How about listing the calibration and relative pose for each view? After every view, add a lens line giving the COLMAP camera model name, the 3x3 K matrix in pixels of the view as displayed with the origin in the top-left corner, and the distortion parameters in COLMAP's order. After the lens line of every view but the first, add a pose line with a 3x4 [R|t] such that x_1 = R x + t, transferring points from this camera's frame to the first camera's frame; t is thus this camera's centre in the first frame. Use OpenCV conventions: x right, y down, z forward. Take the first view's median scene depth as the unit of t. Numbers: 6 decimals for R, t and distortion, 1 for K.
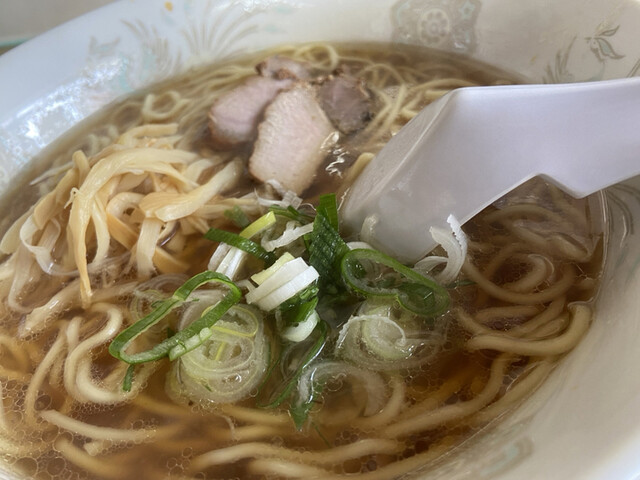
lens RADIAL K [[471.4, 0, 320.0], [0, 471.4, 240.0], [0, 0, 1]] dist [0.063636, -0.082381]
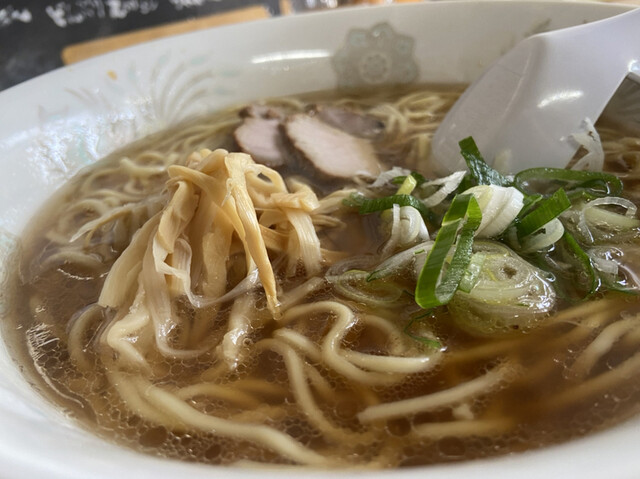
lens RADIAL K [[471.4, 0, 320.0], [0, 471.4, 239.5], [0, 0, 1]] dist [0.063636, -0.082381]
pose [[0.870709, -0.222432, 0.438623, -0.763902], [0.336814, 0.919588, -0.202272, 0.208215], [-0.358360, 0.323854, 0.875612, 0.265900]]
